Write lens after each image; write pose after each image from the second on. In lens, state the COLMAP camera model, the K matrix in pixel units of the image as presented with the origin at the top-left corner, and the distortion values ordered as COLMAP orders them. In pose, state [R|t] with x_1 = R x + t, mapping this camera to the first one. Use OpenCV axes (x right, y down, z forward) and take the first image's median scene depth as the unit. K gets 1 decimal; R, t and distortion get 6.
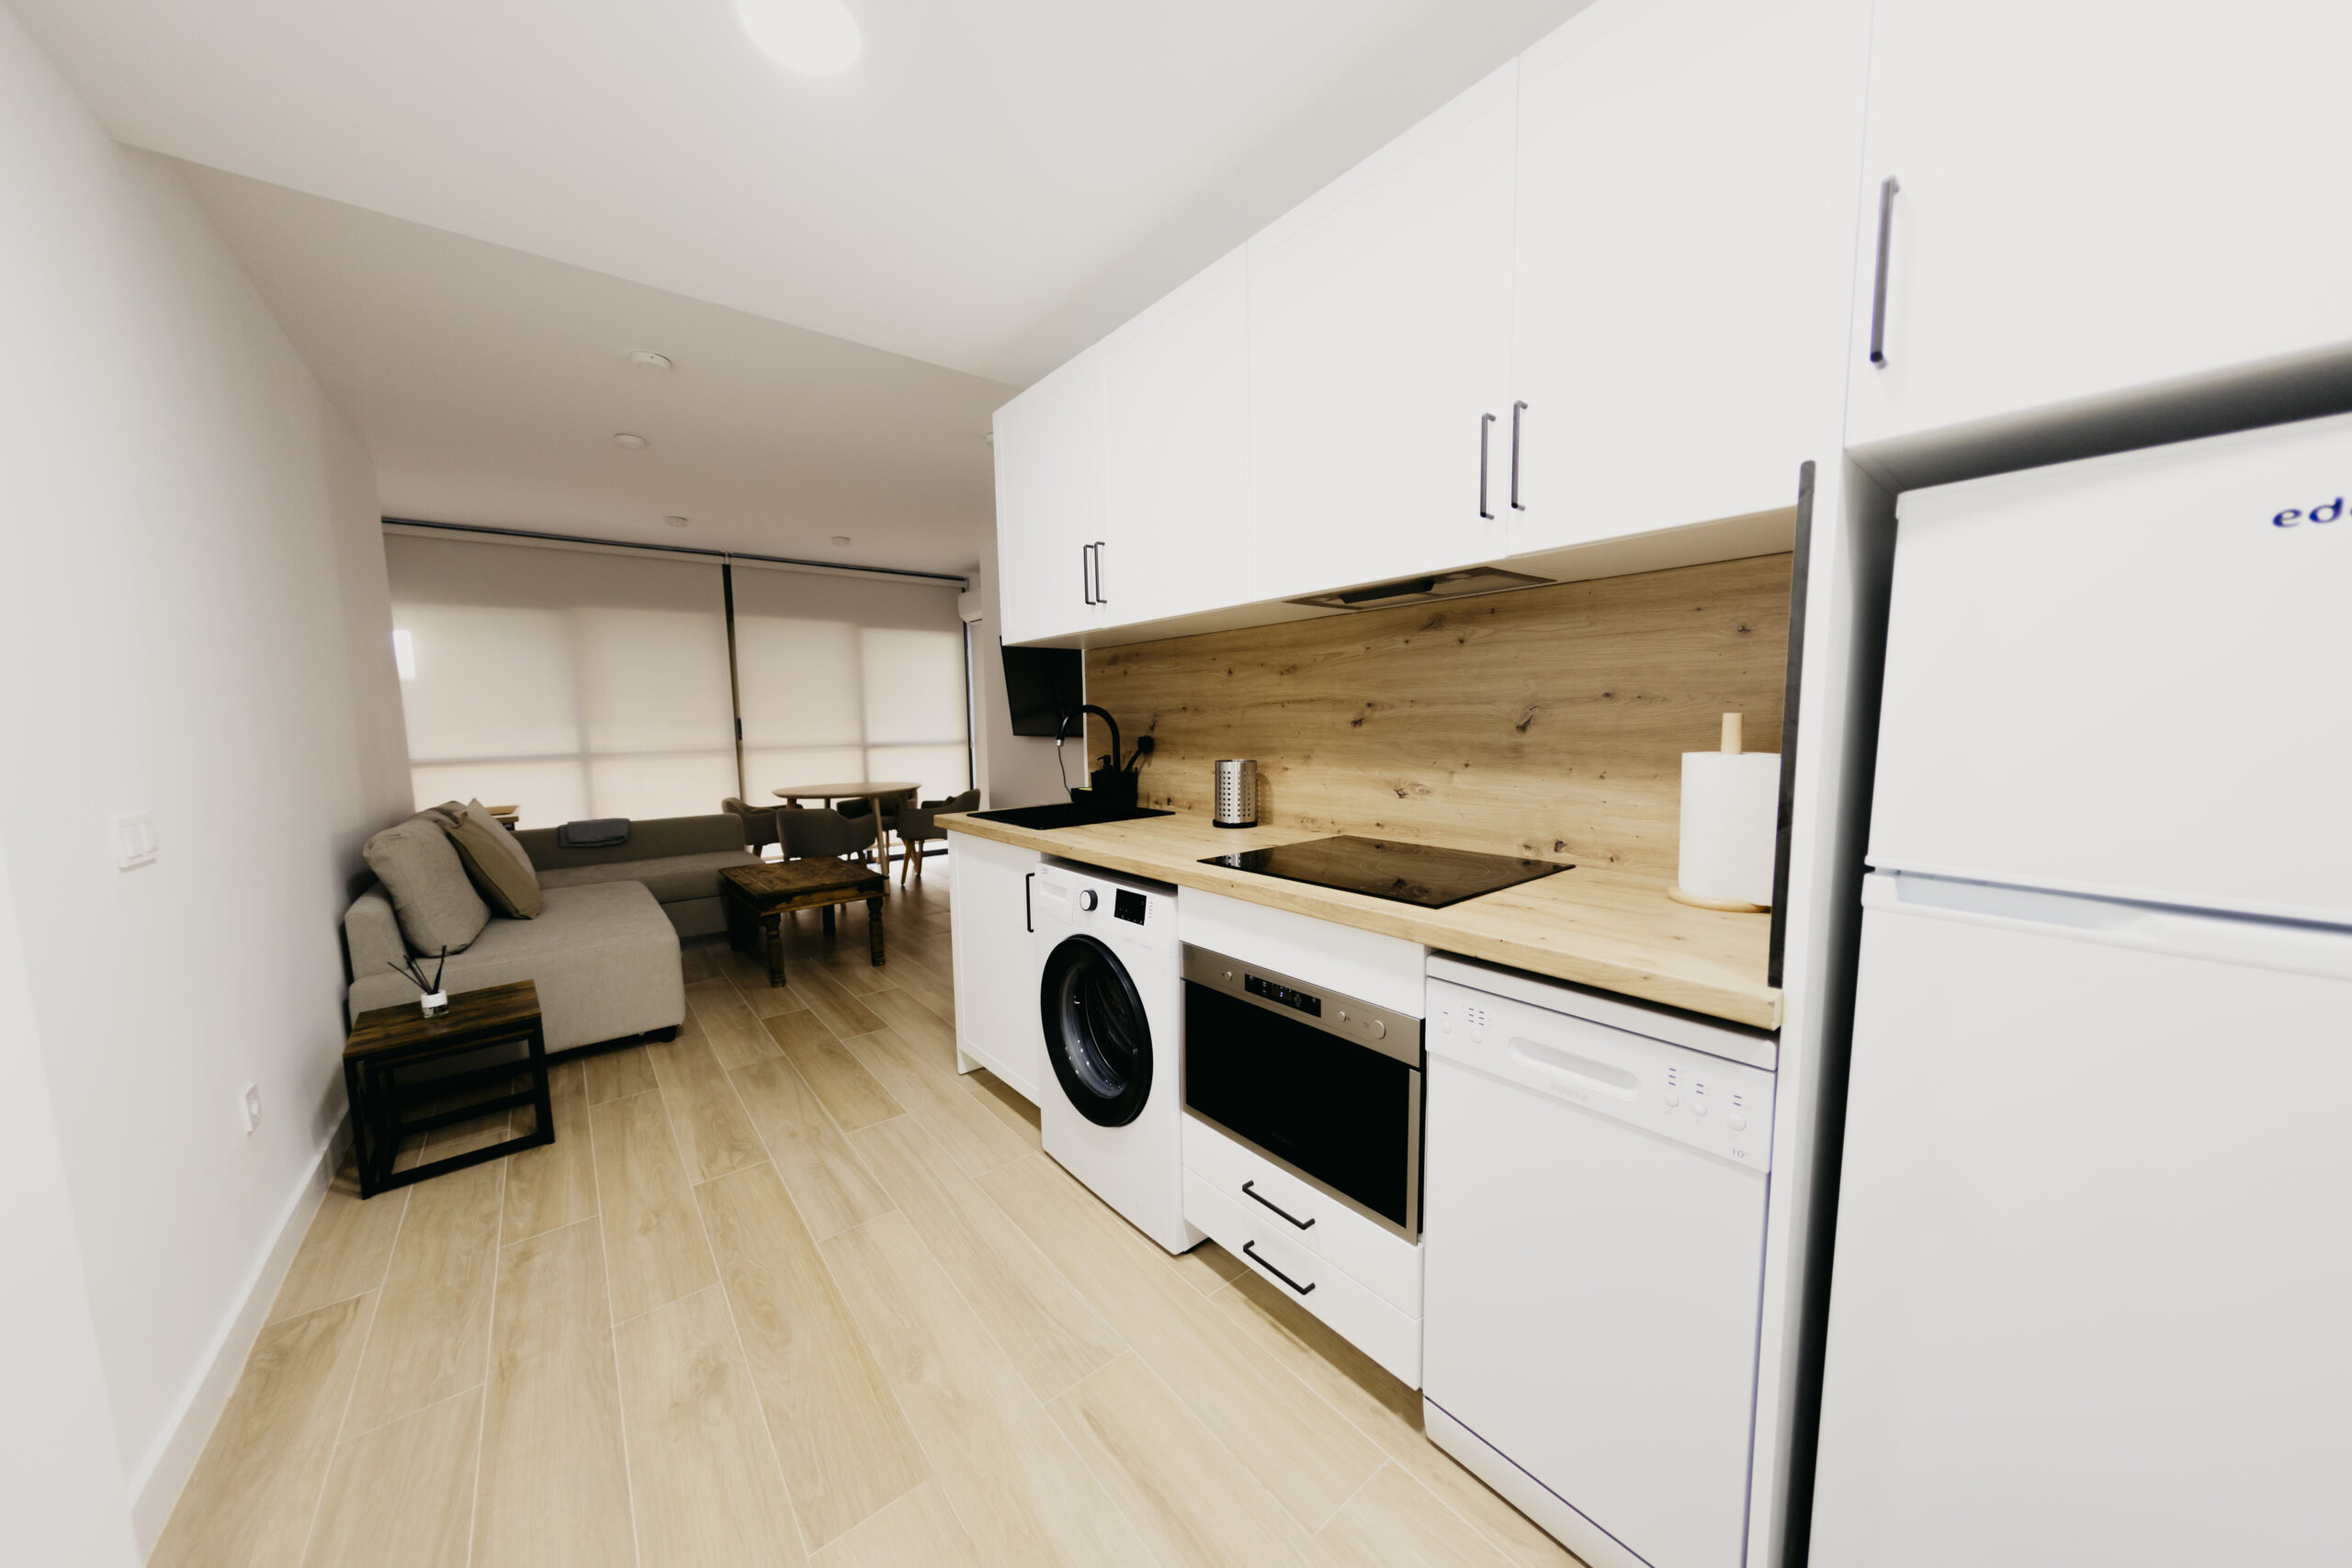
lens RADIAL K [[780.5, 0, 1169.5], [0, 780.5, 798.7], [0, 0, 1]] dist [0.000649, -0.000049]
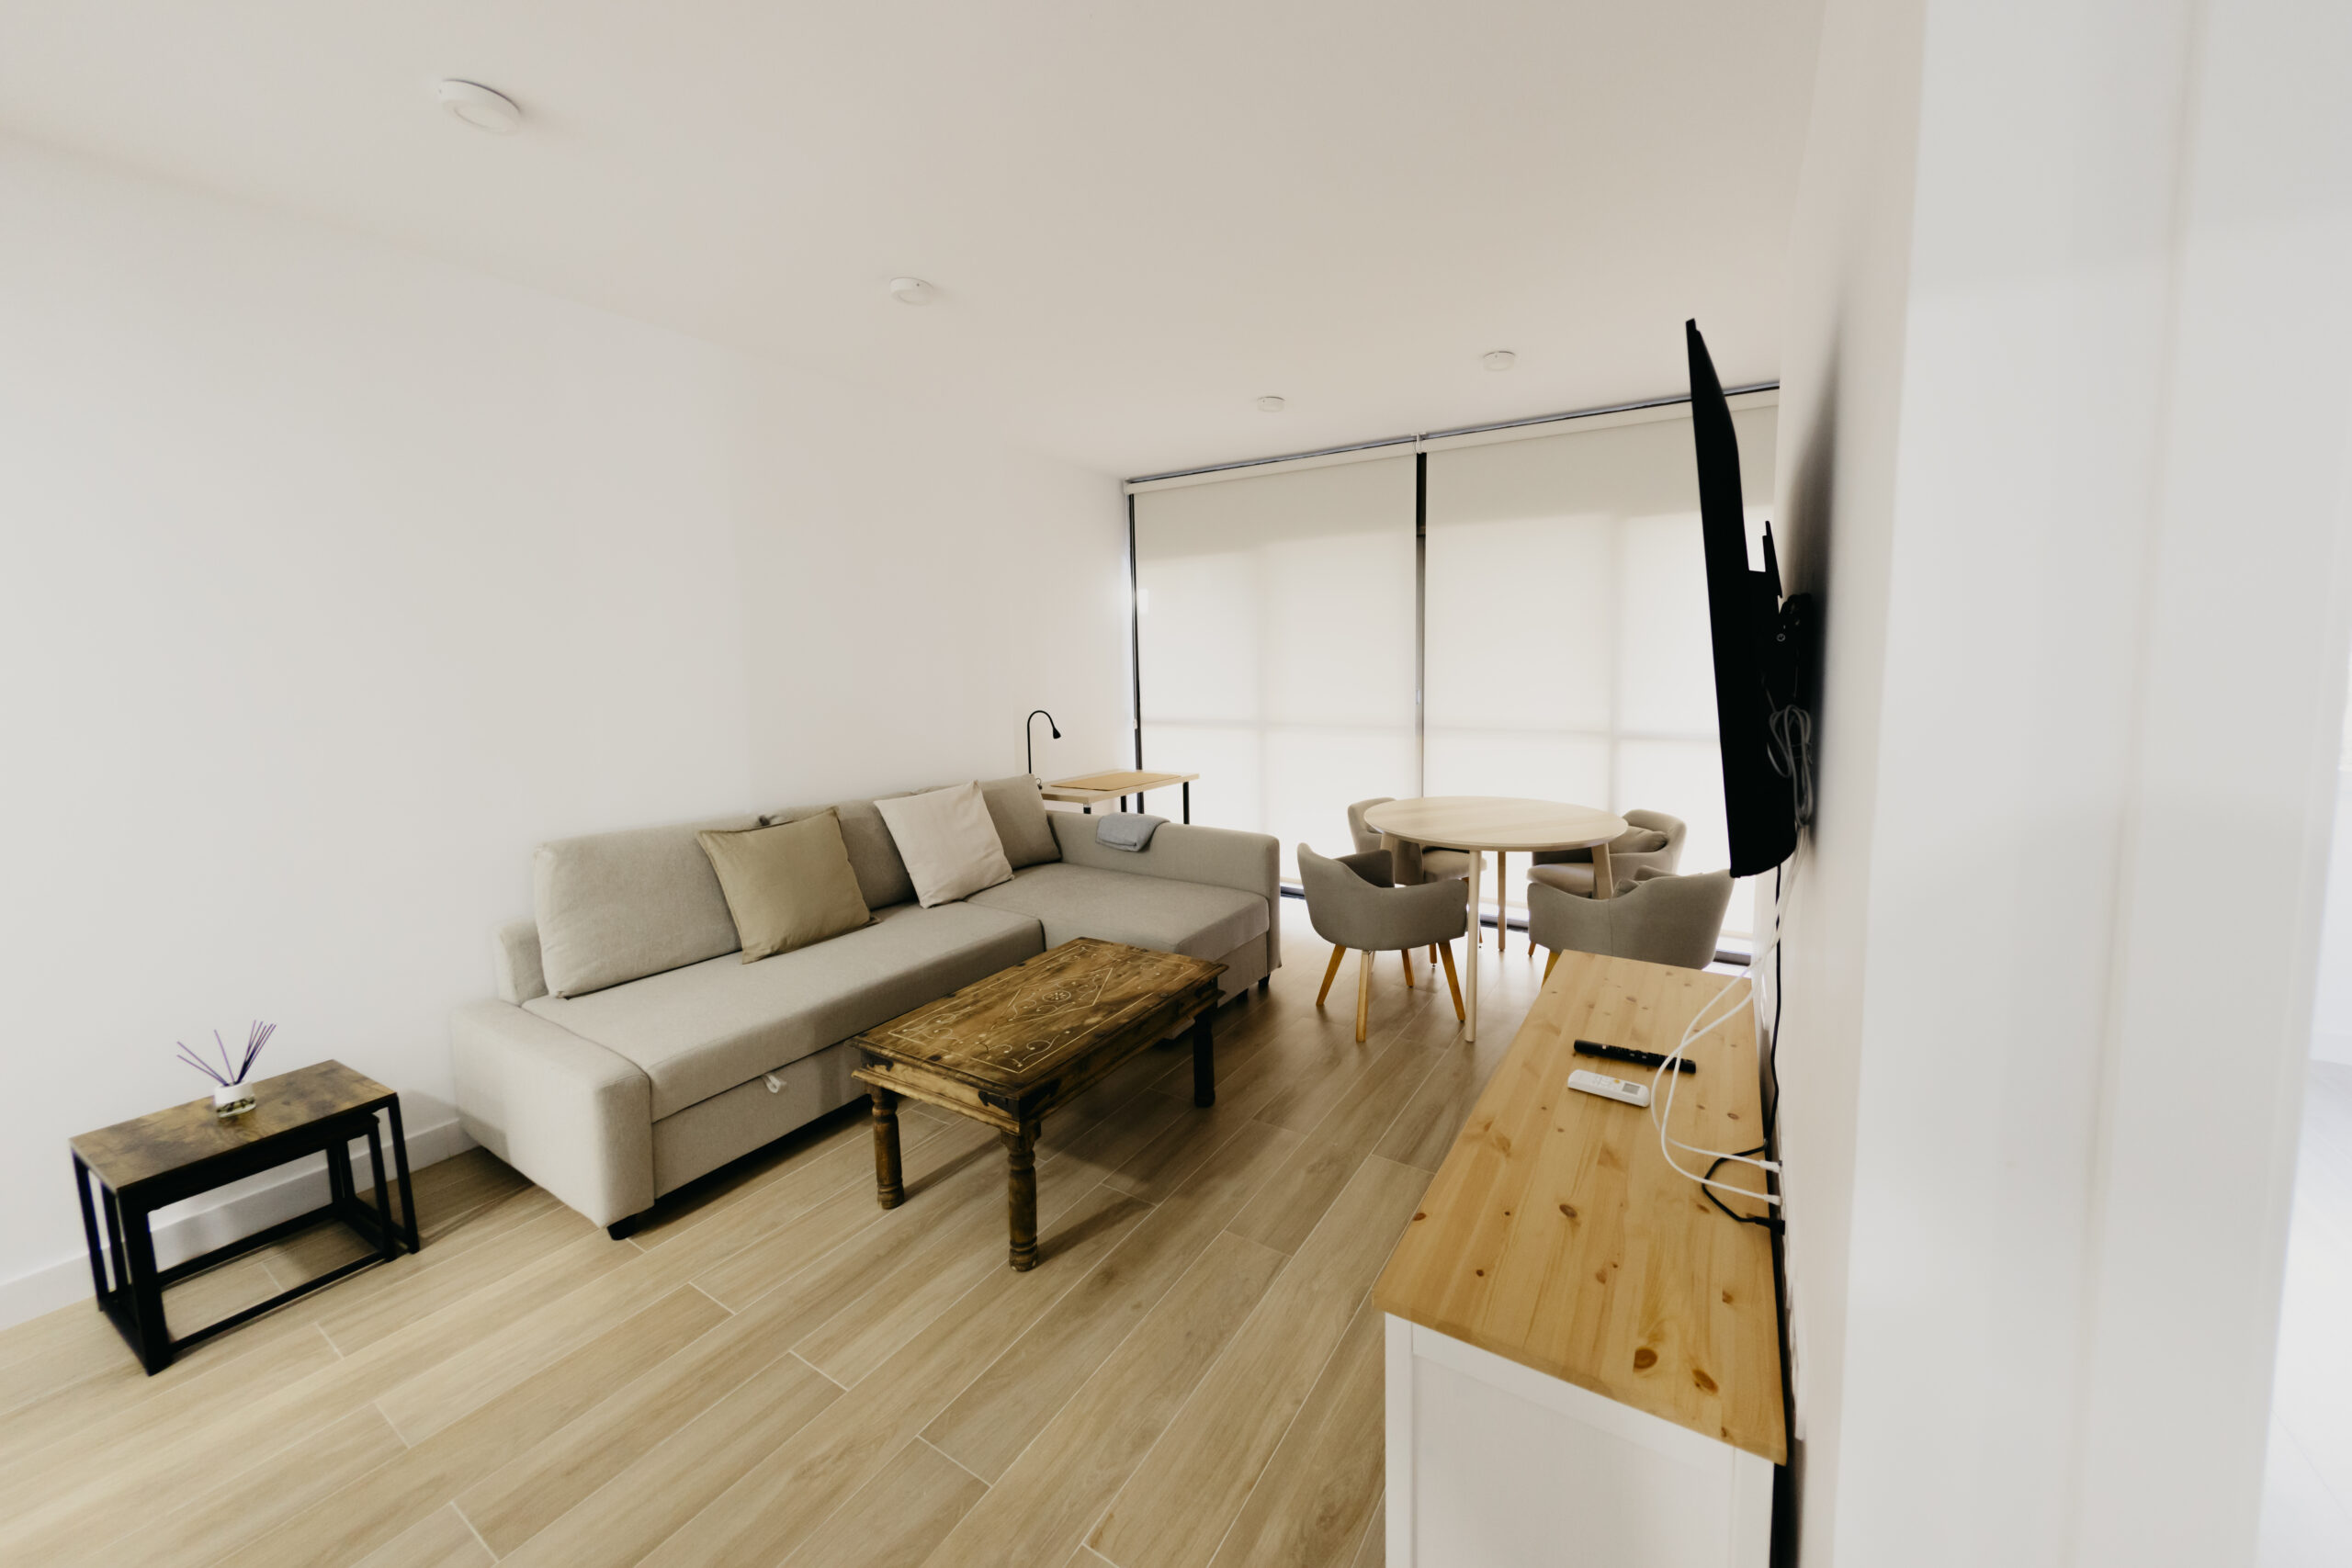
lens RADIAL K [[830.3, 0, 1272.2], [0, 830.3, 740.8], [0, 0, 1]] dist [0.000280, 0.000077]
pose [[0.377181, 0.103896, -0.920294, 0.087515], [-0.095618, 0.992746, 0.072887, -0.124466], [0.921191, 0.060505, 0.384379, 0.821299]]
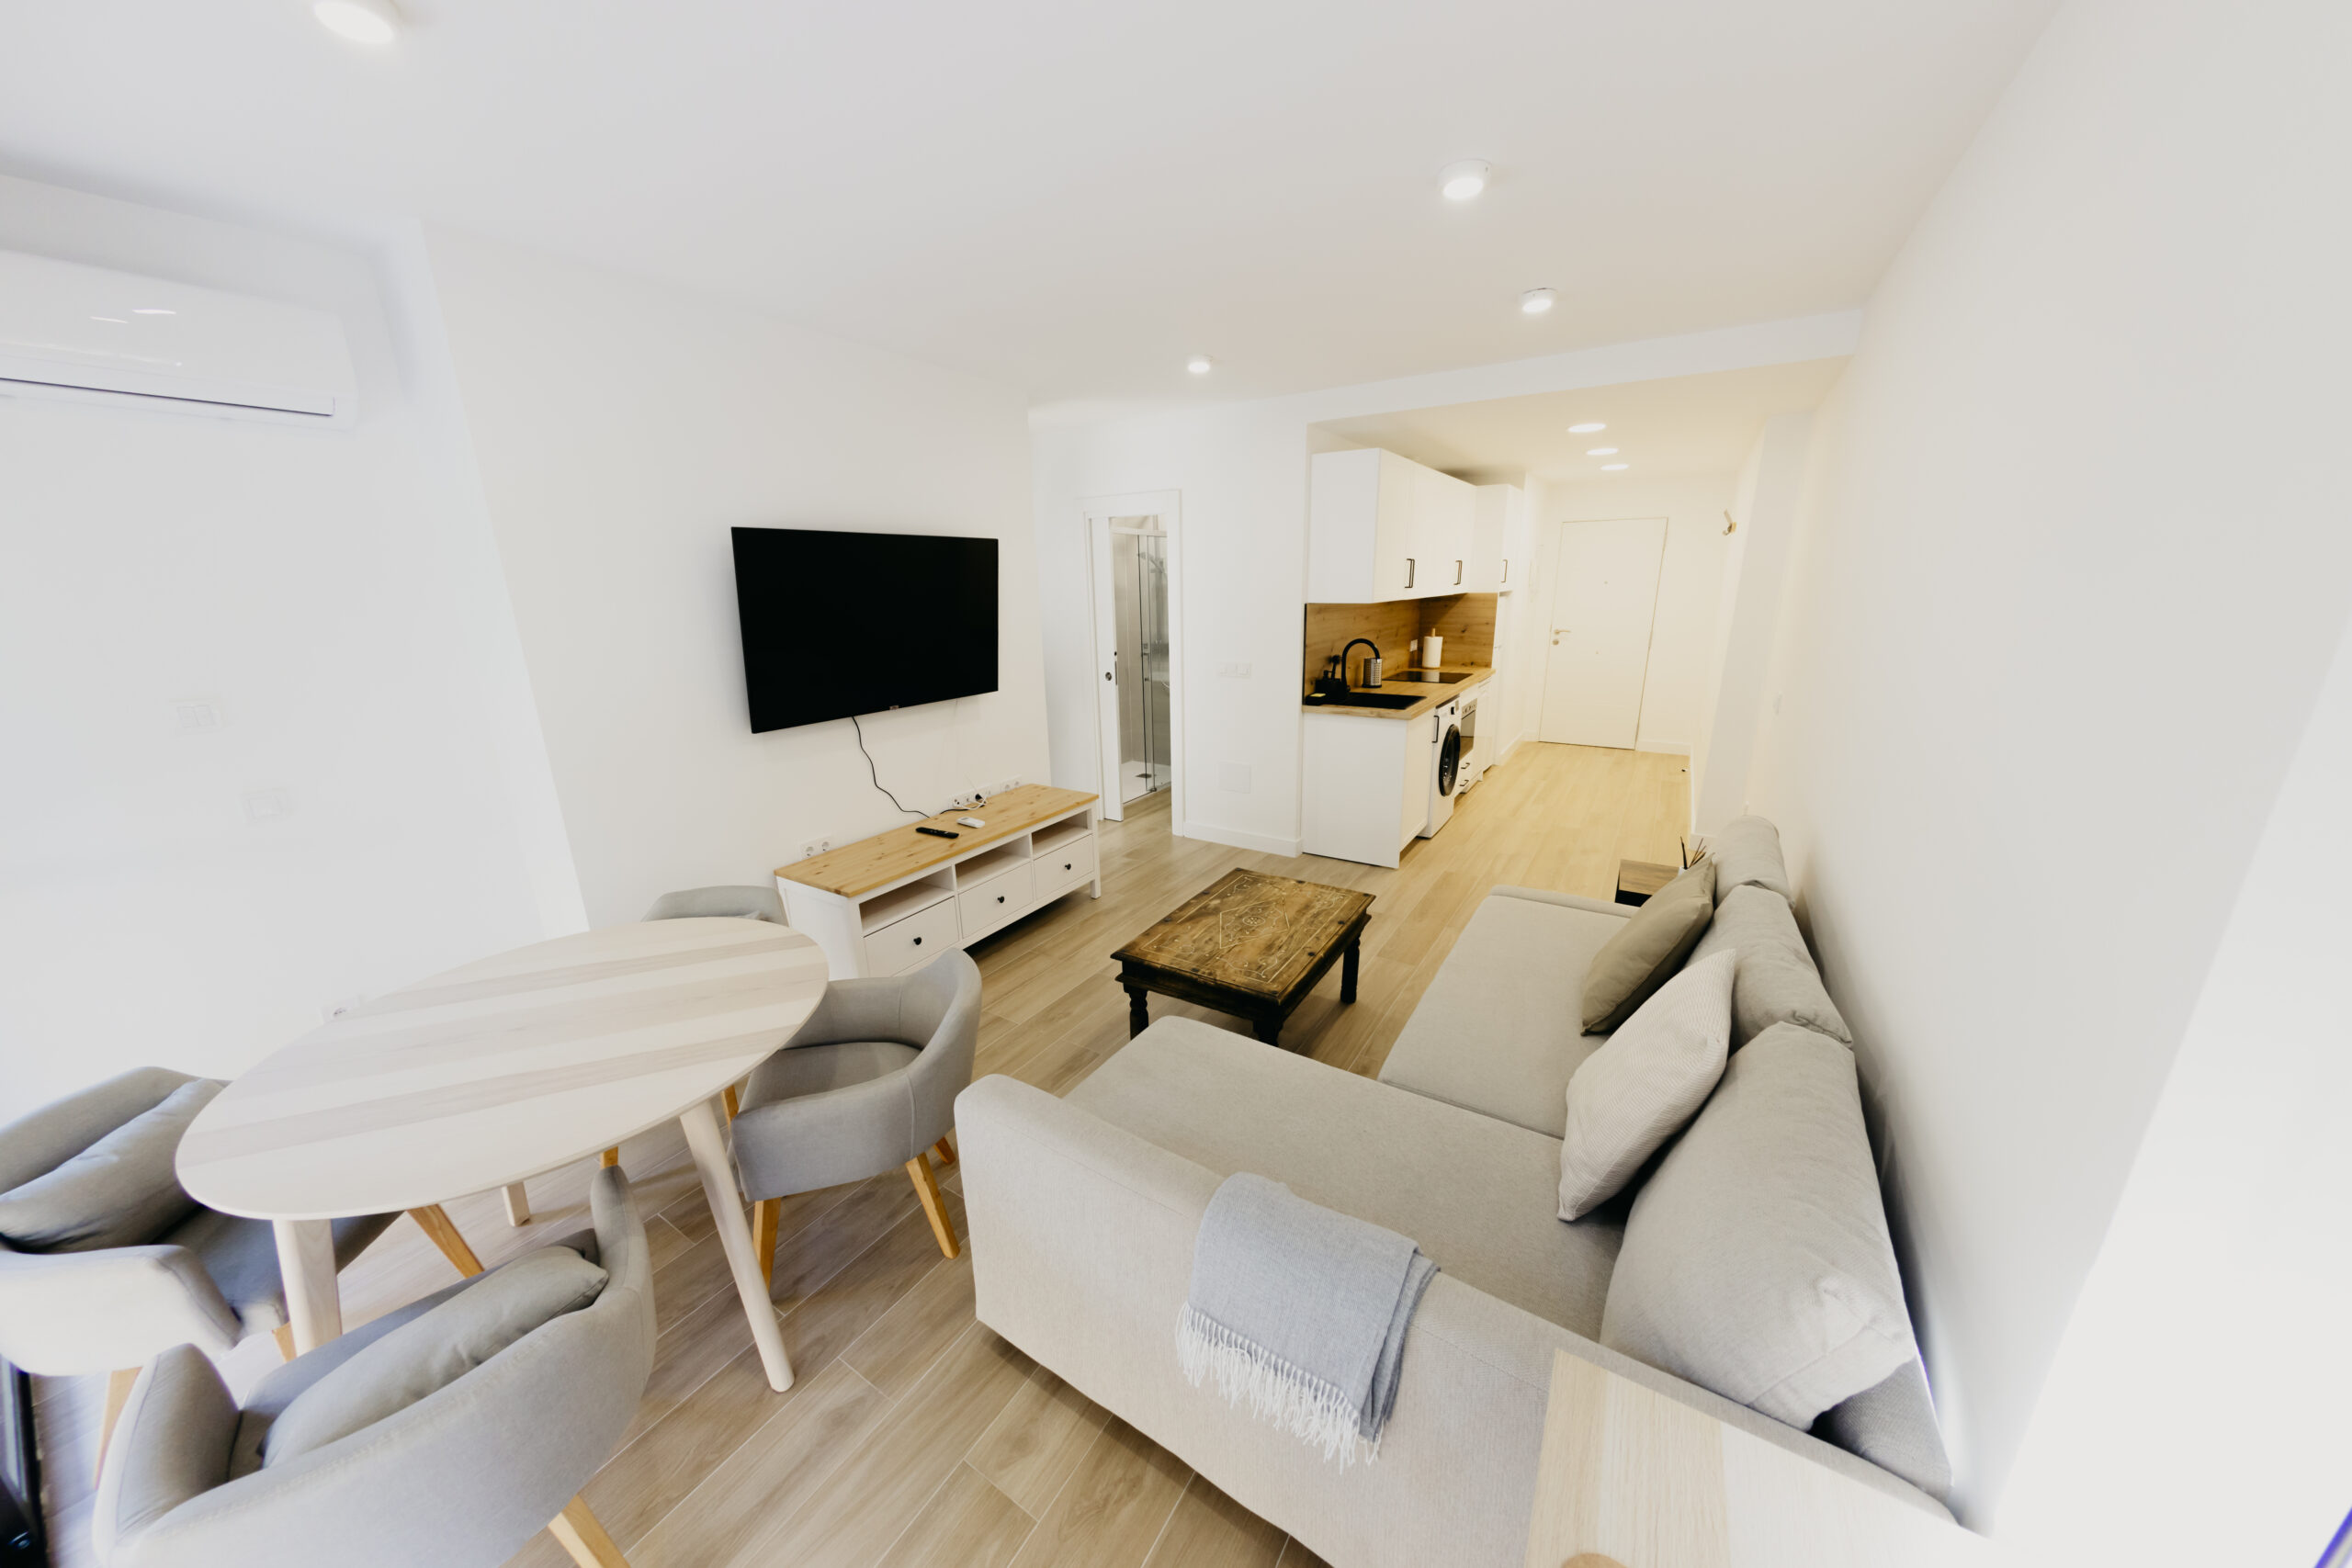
lens RADIAL K [[759.2, 0, 1174.1], [0, 759.2, 830.8], [0, 0, 1]] dist [0.000450, 0.000001]
pose [[-0.317922, -0.274723, 0.907443, -0.930793], [0.127018, 0.936131, 0.327909, -0.183505], [-0.939570, 0.219511, -0.262722, 1.107173]]
